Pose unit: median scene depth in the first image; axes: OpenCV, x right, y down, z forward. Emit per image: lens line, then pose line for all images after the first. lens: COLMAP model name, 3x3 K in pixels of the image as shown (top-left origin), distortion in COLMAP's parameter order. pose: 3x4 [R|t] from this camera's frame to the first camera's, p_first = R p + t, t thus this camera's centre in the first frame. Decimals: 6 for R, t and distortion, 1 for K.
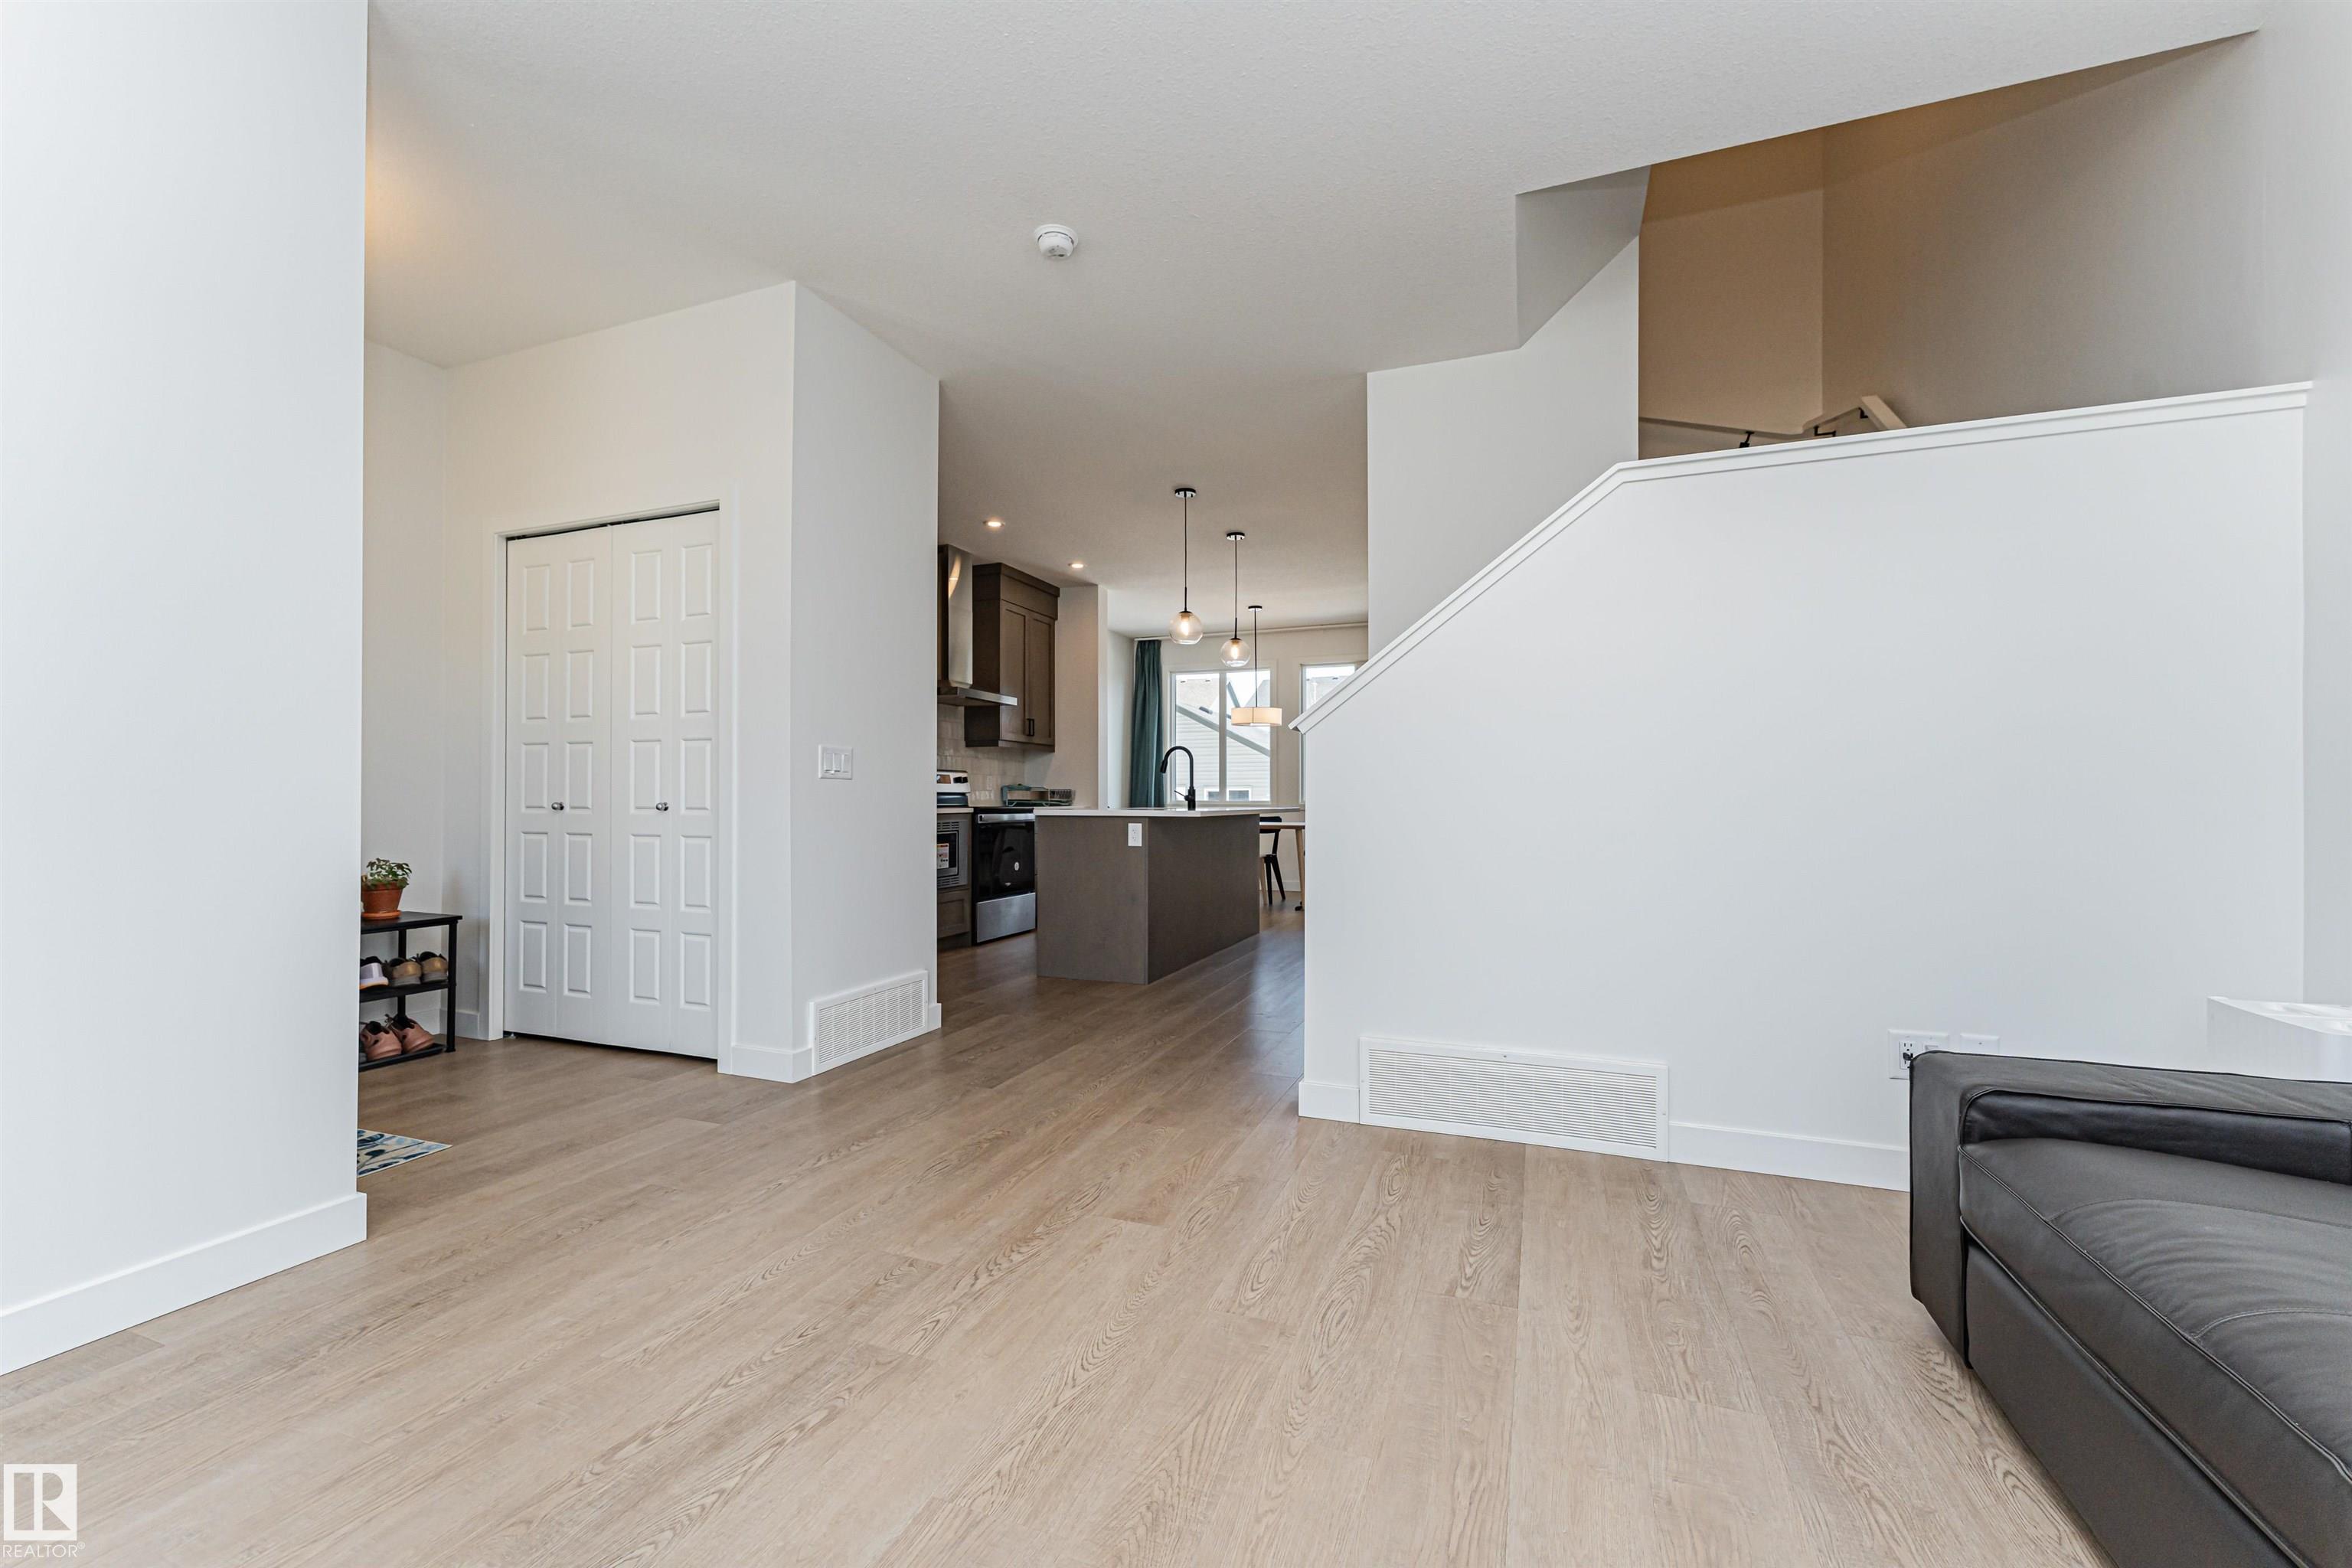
lens RADIAL K [[942.1, 0, 1165.1], [0, 942.1, 782.6], [0, 0, 1]] dist [0.006718, -0.000302]
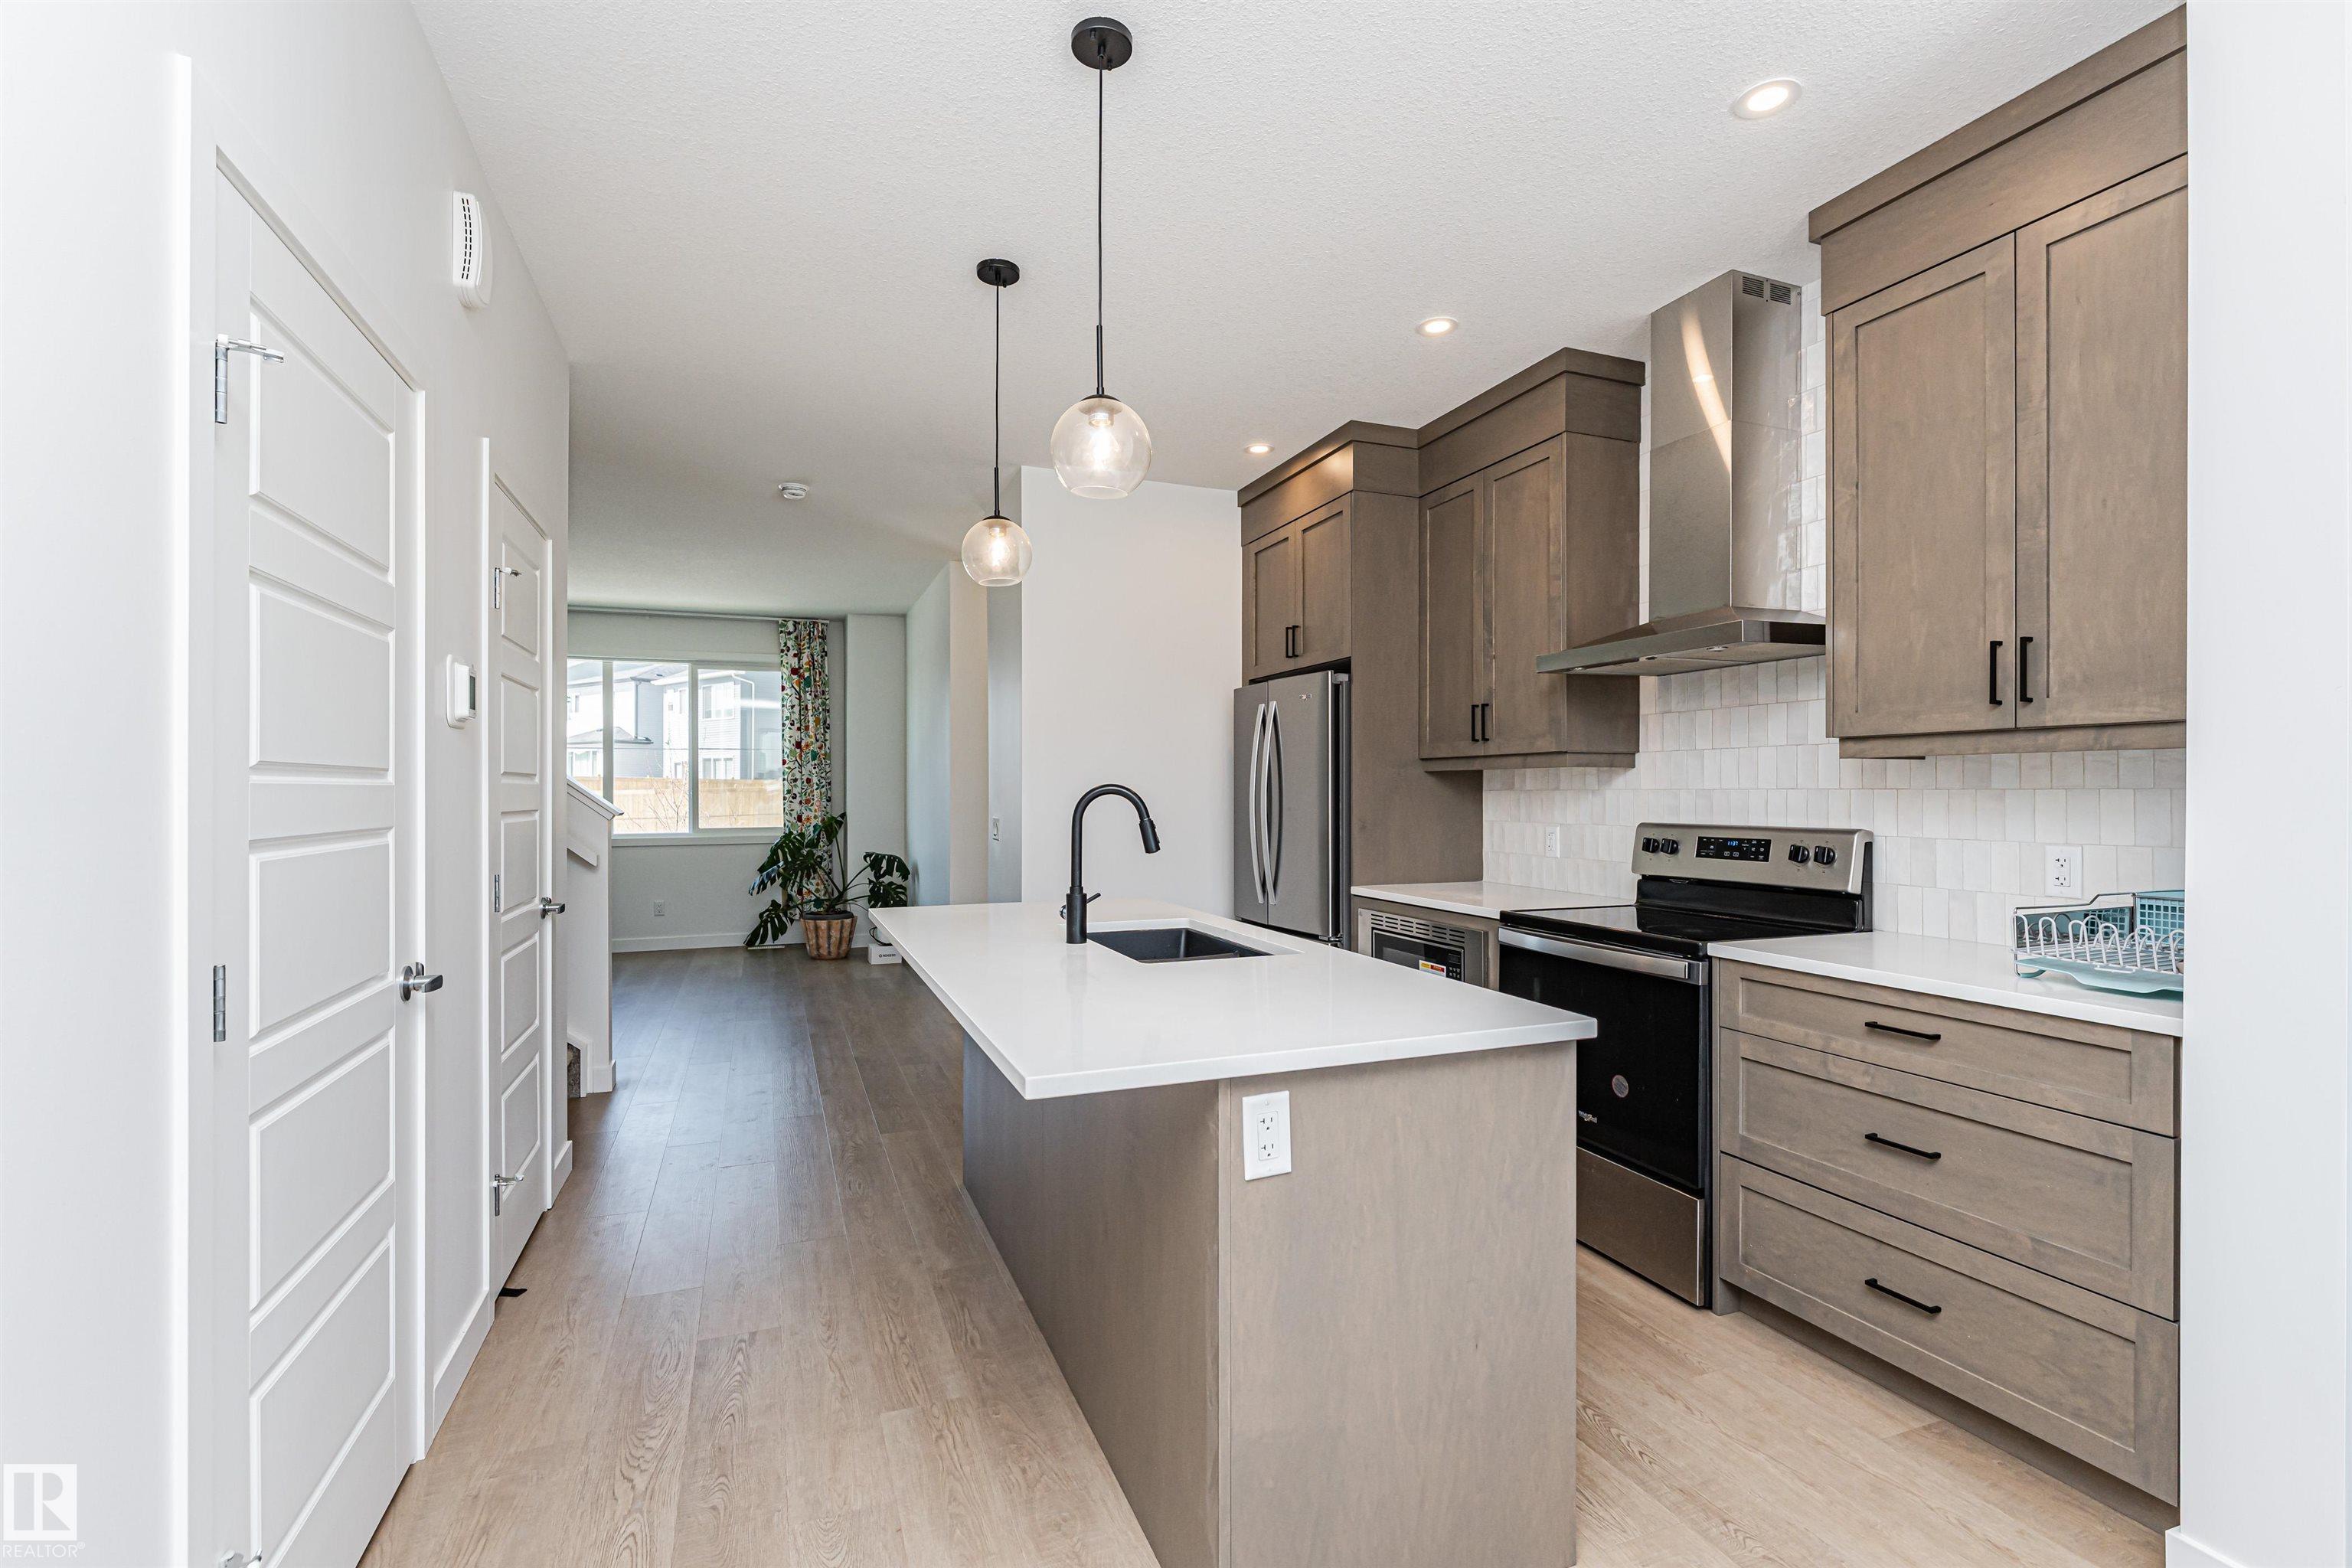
lens RADIAL K [[1065.2, 0, 1164.1], [0, 1065.2, 799.1], [0, 0, 1]] dist [0.001030, 0.000111]
pose [[-0.733692, 0.005669, -0.679458, 0.241798], [0.015421, 0.999847, -0.008309, -0.023252], [0.679307, -0.016574, -0.733667, 1.061423]]
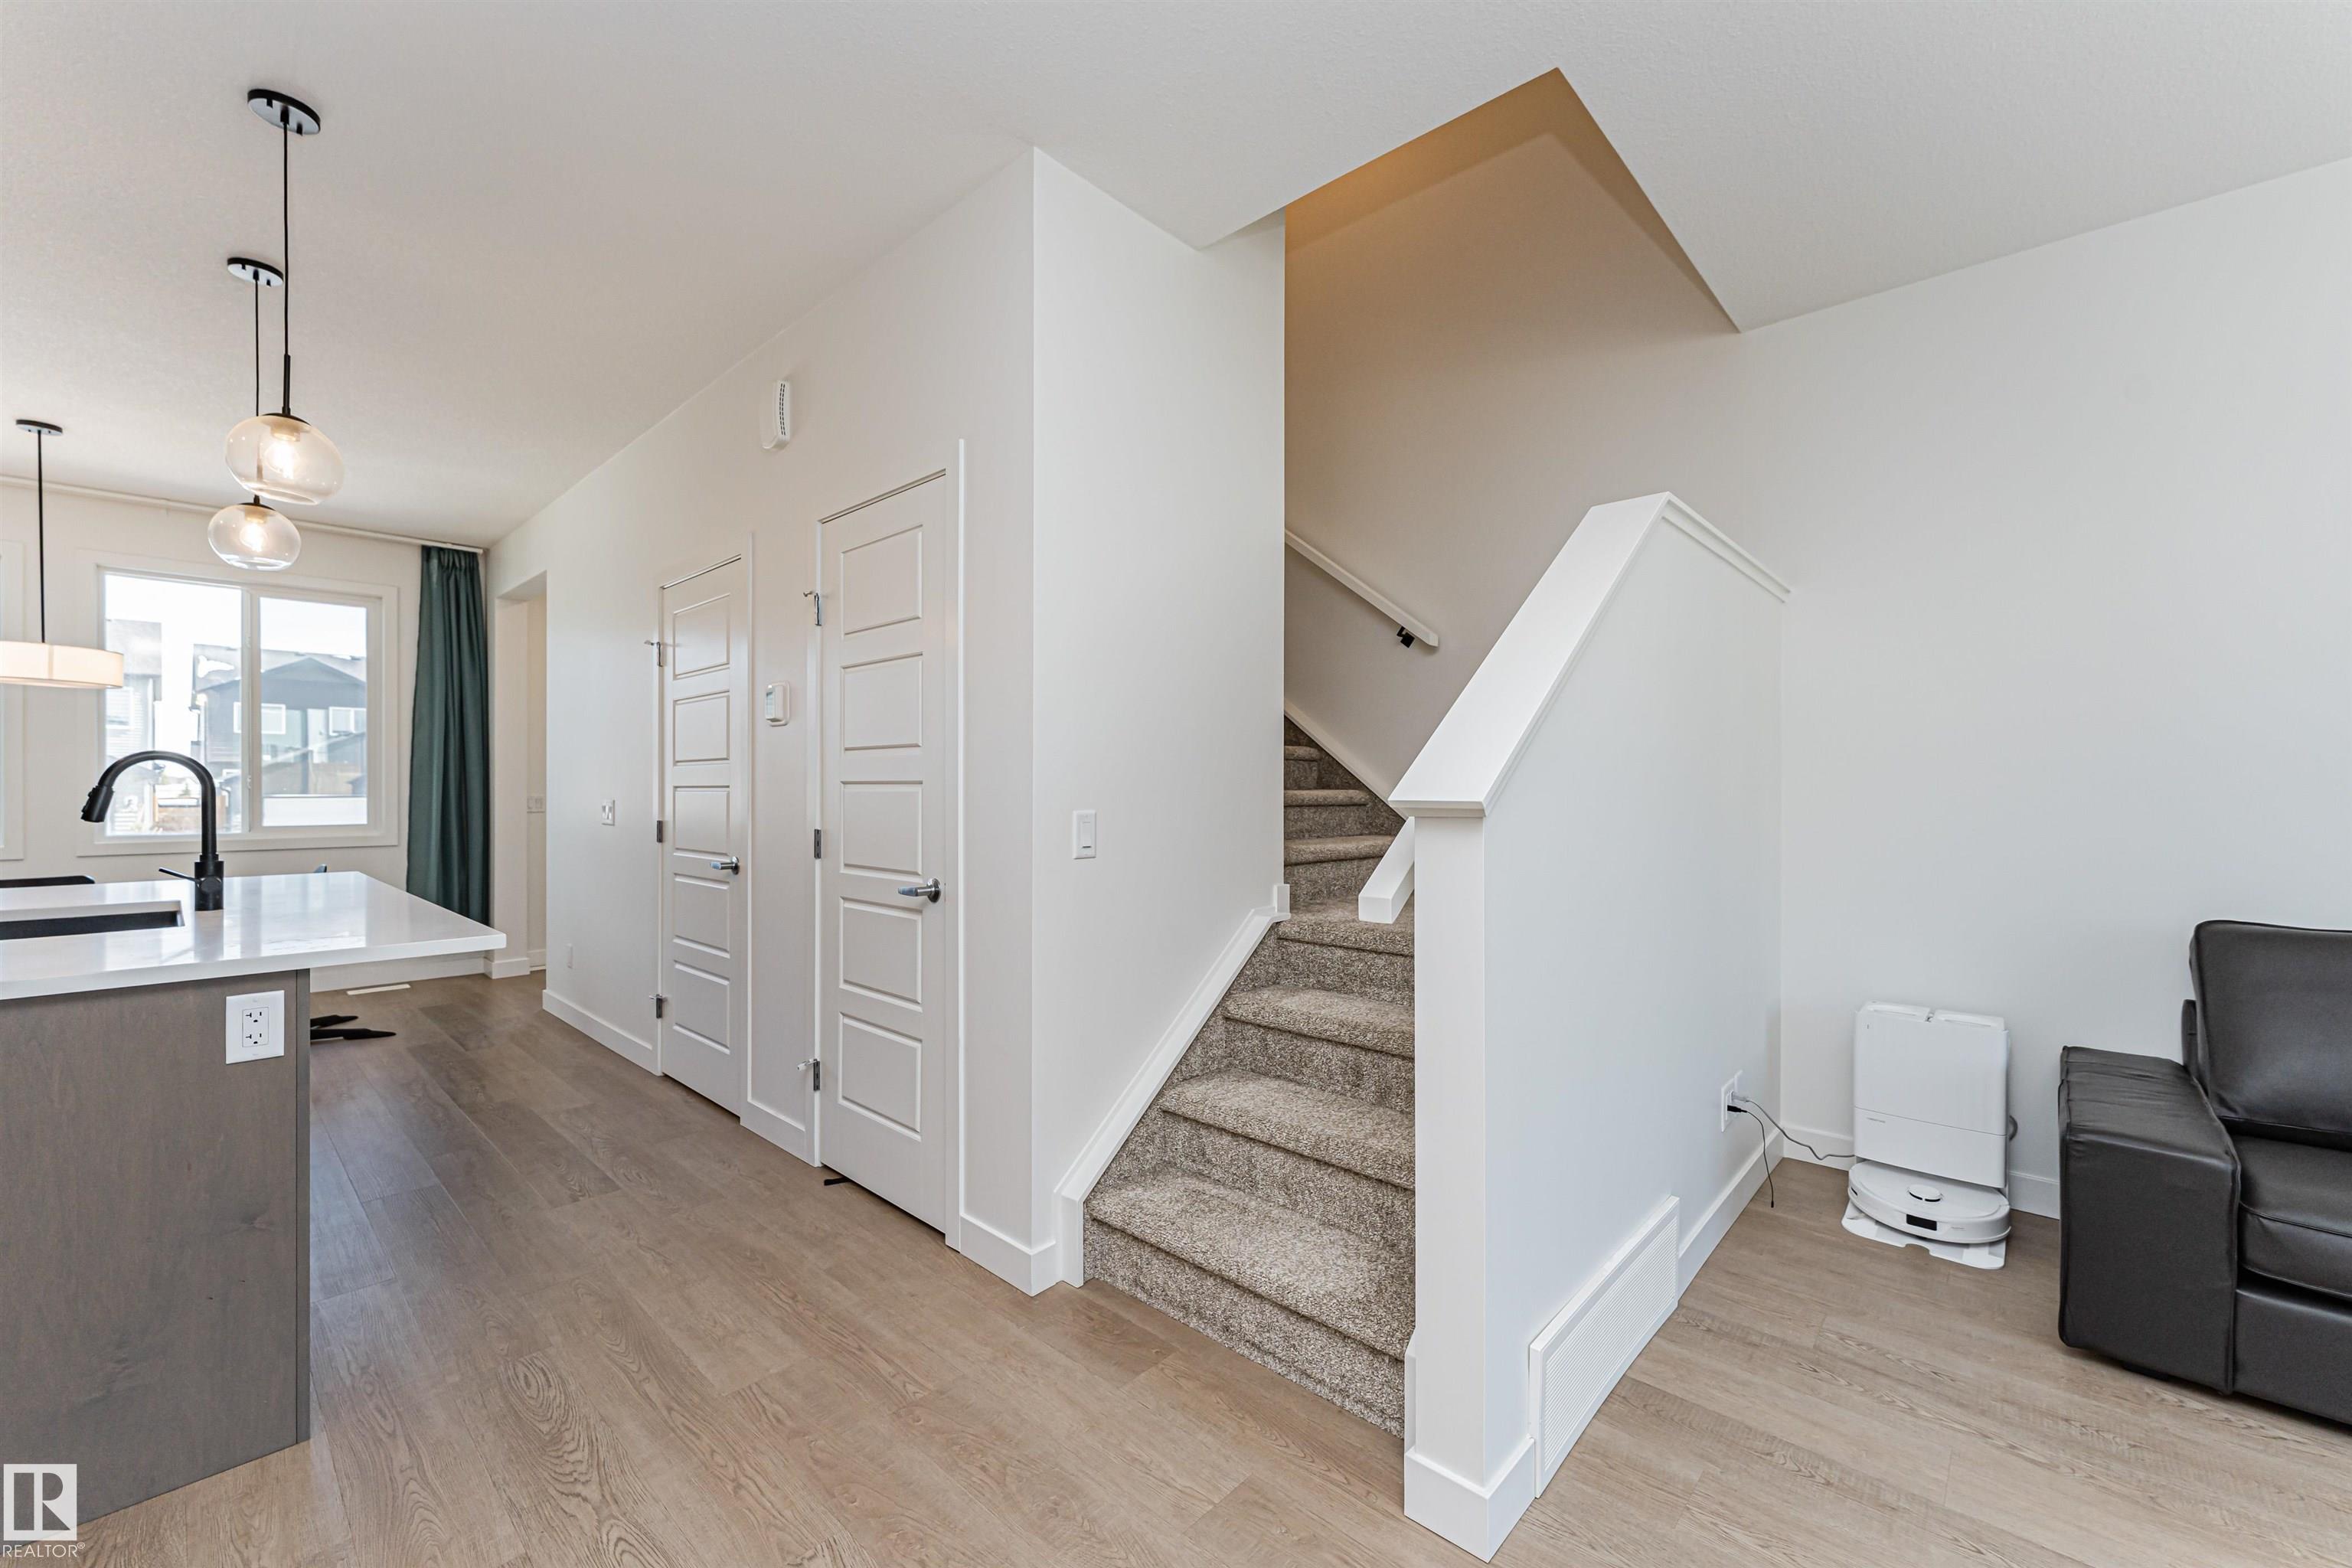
lens RADIAL K [[942.1, 0, 1165.1], [0, 942.1, 782.6], [0, 0, 1]] dist [0.006718, -0.000302]
pose [[0.368305, 0.003603, 0.929698, -0.155152], [-0.018371, 0.999825, 0.003403, -0.028167], [-0.929524, -0.018333, 0.368307, 0.366833]]
